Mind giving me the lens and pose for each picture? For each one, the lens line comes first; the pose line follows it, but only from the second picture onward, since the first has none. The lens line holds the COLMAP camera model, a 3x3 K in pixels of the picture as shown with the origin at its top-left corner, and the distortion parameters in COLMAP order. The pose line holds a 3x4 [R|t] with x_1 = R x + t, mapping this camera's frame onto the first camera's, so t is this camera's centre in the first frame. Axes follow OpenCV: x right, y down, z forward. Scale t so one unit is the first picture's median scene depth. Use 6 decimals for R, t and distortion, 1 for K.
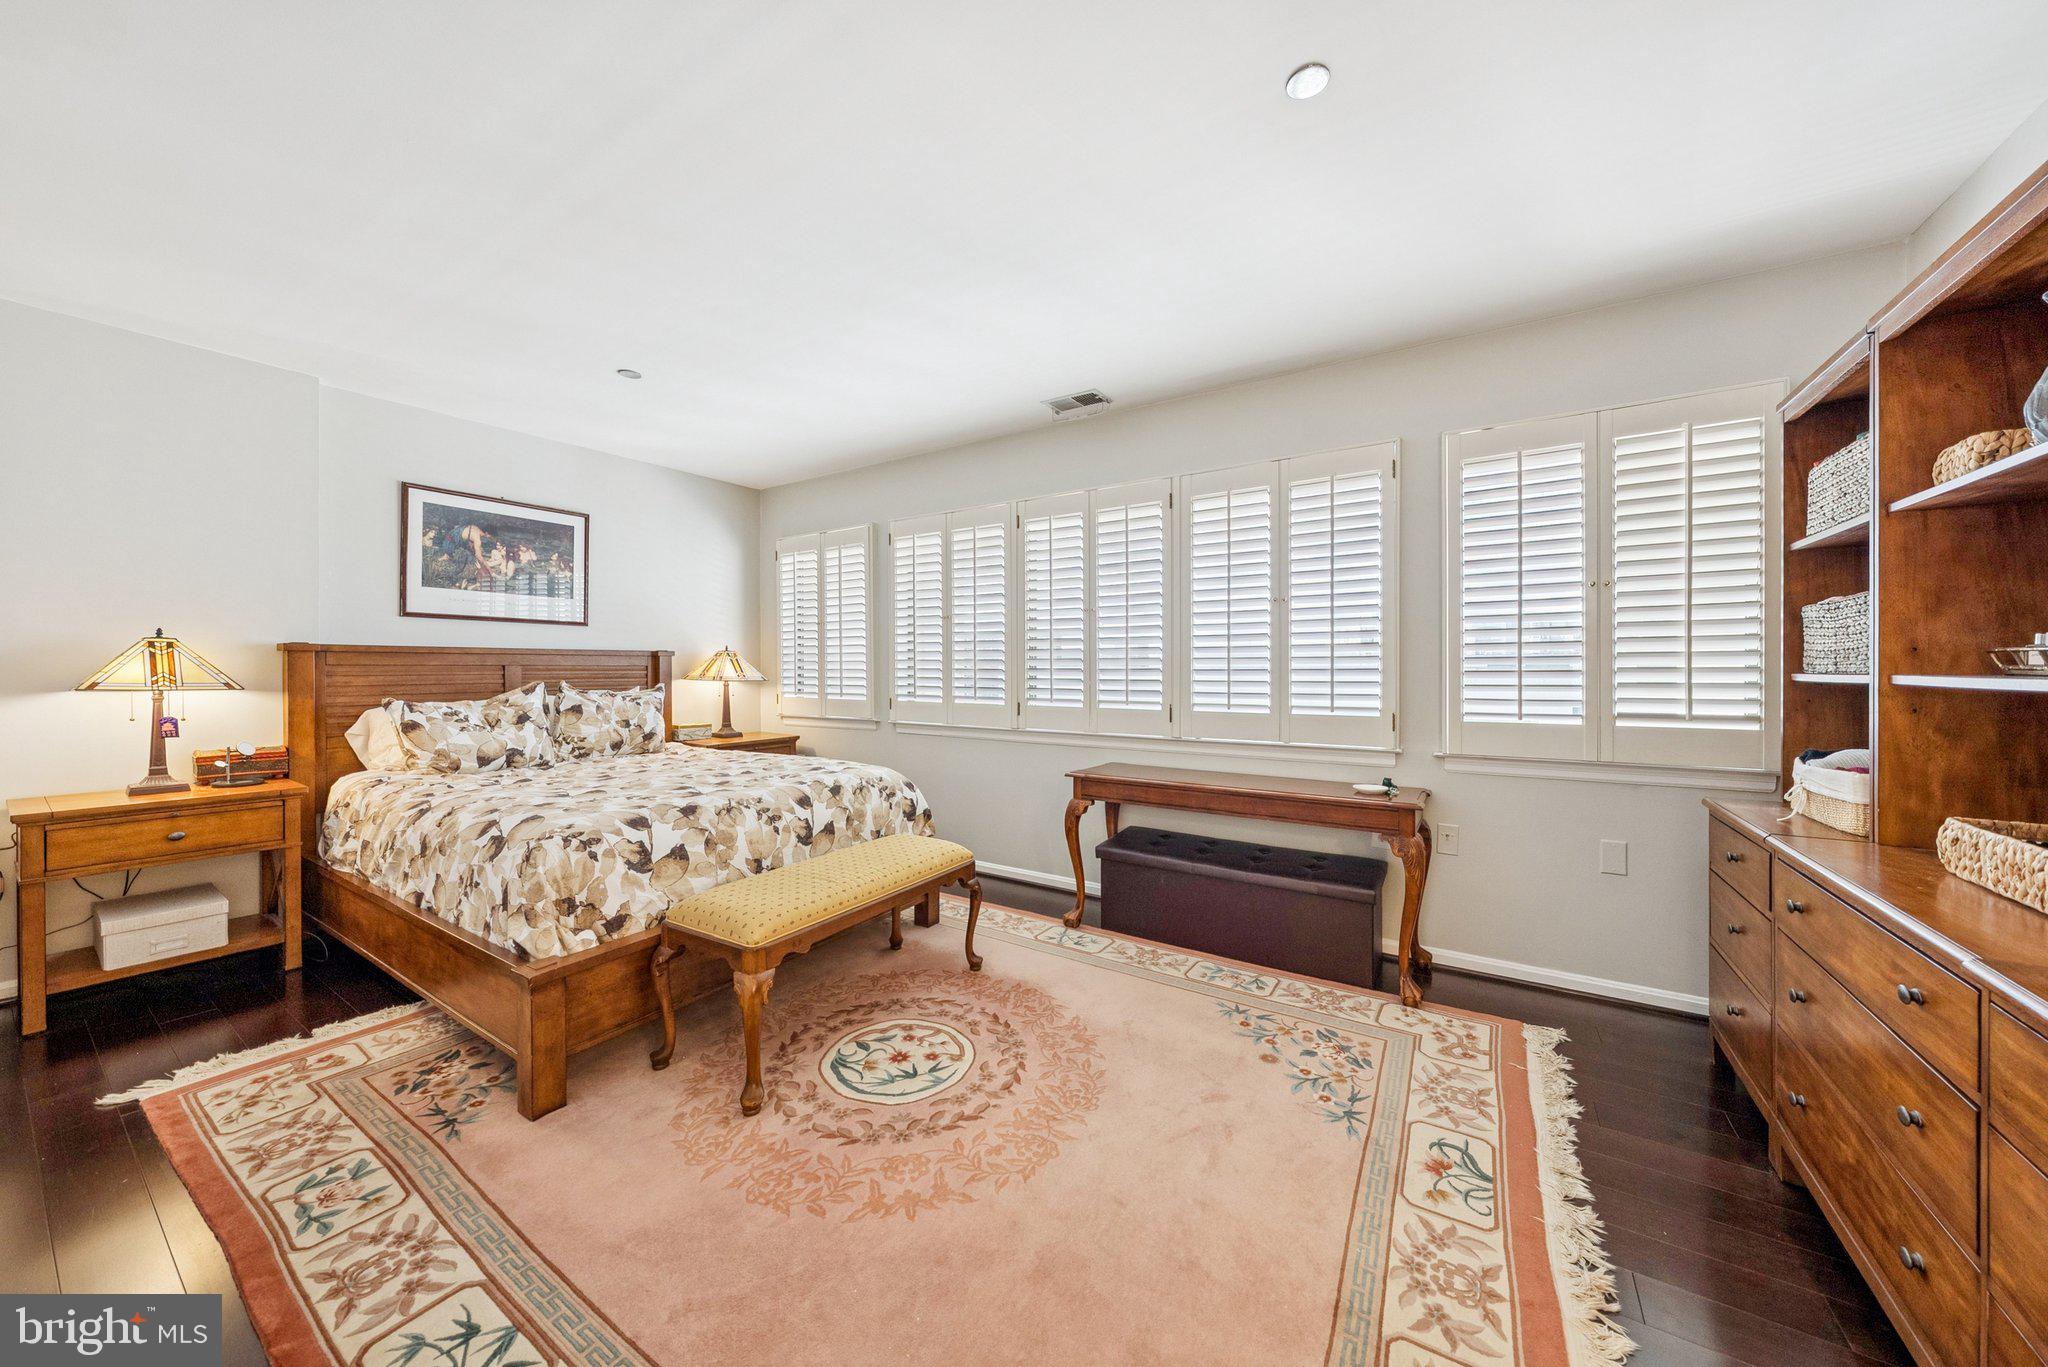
lens RADIAL K [[718.6, 0, 1015.6], [0, 718.6, 672.0], [0, 0, 1]] dist [-0.003130, -0.000670]
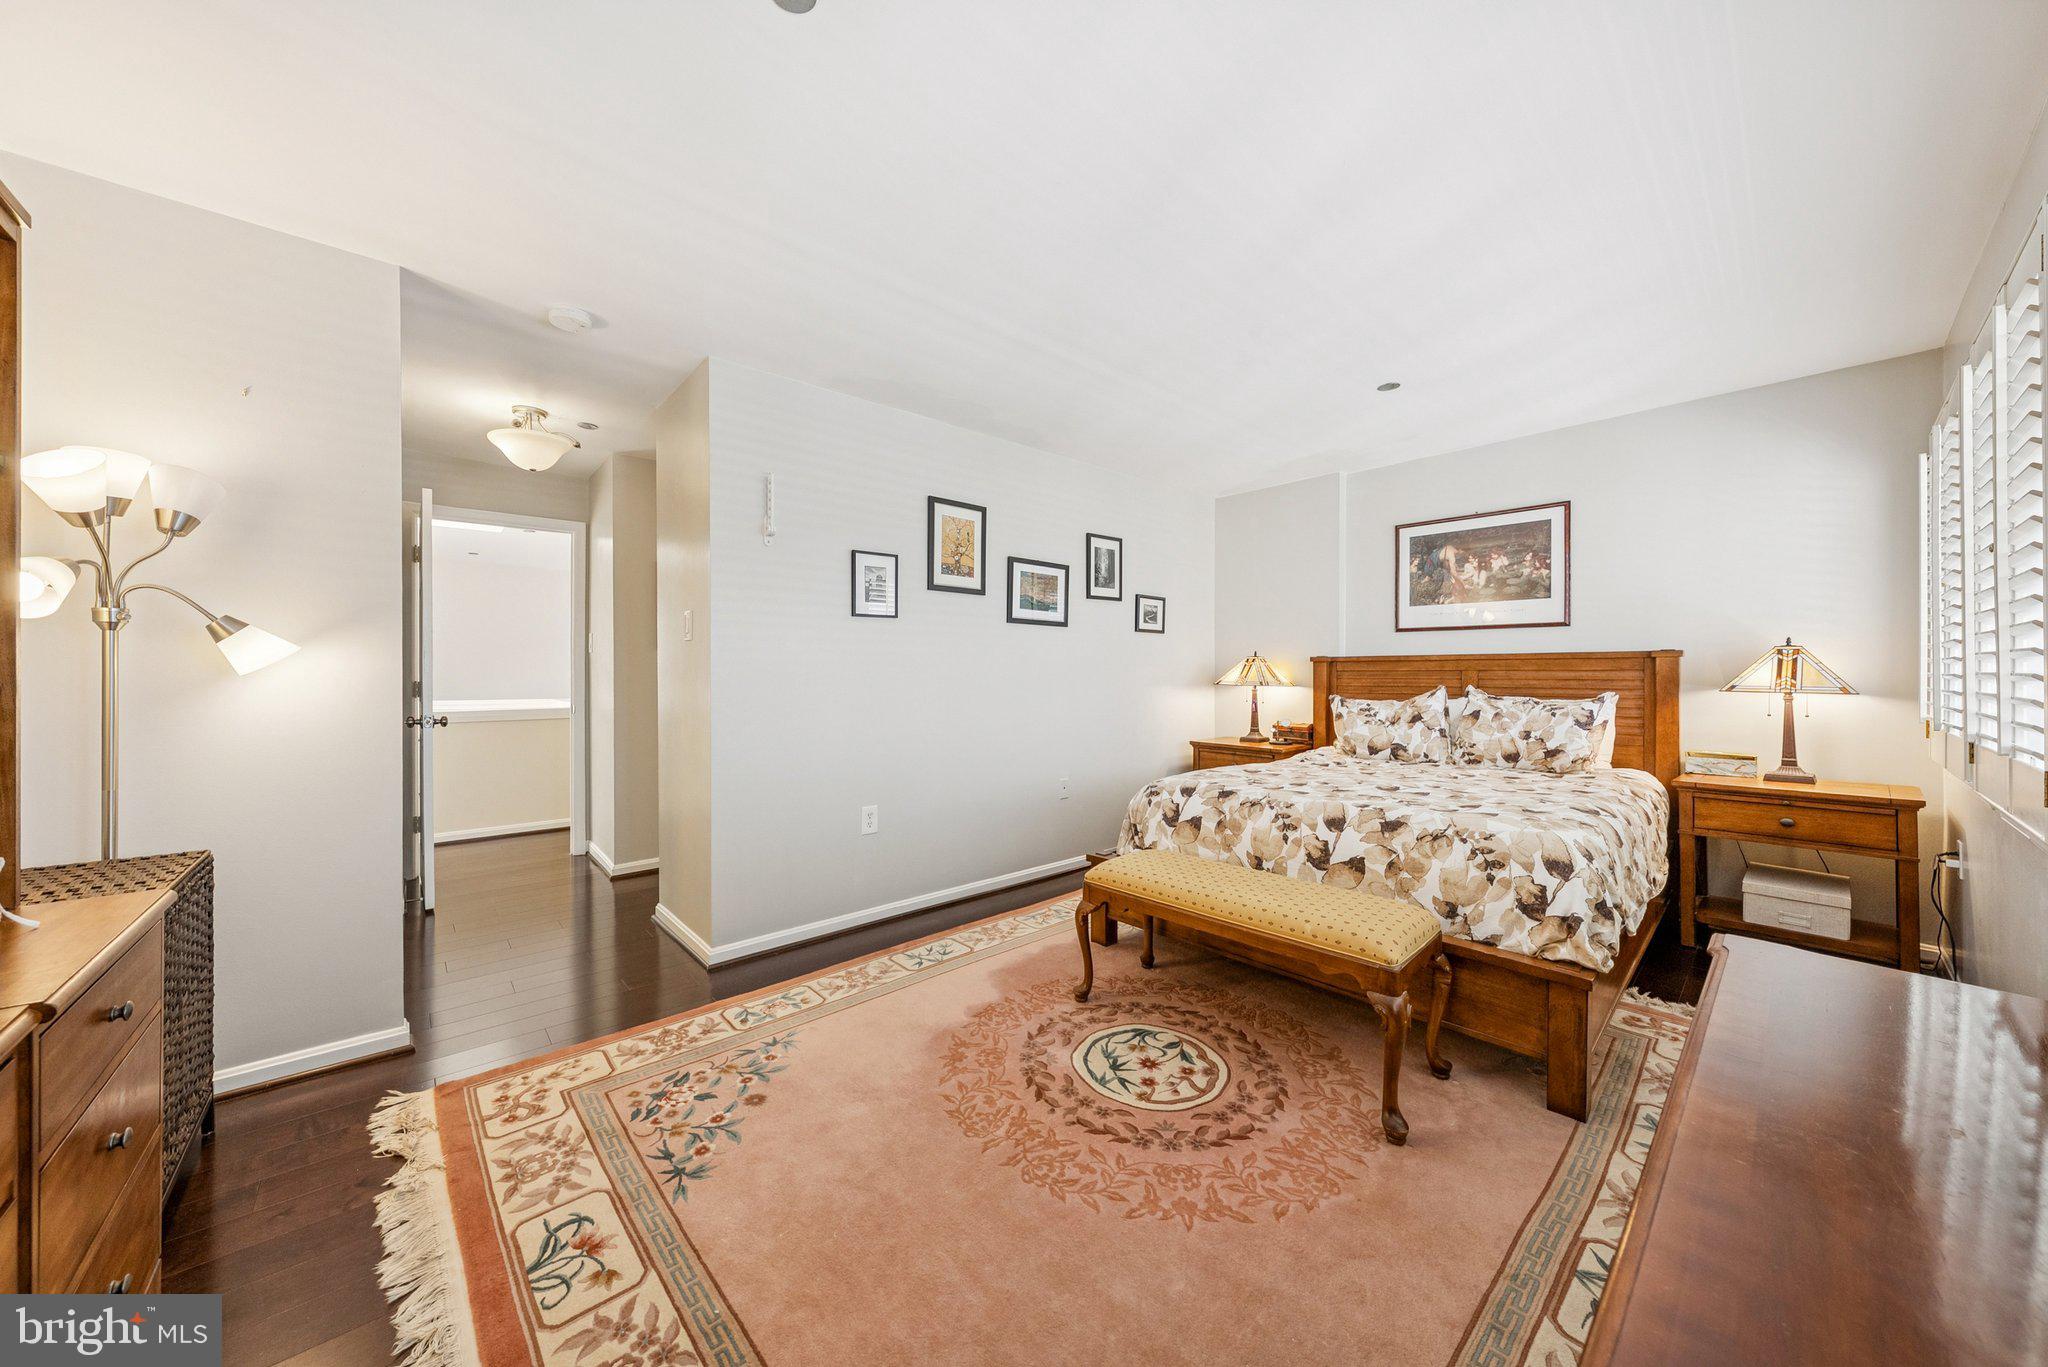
lens RADIAL K [[718.6, 0, 1015.2], [0, 718.6, 675.8], [0, 0, 1]] dist [-0.003130, -0.000670]
pose [[-0.280570, 0.003071, -0.959829, 0.594010], [-0.004831, 0.999978, 0.004611, -0.003367], [0.959821, 0.005931, -0.280549, 0.771837]]
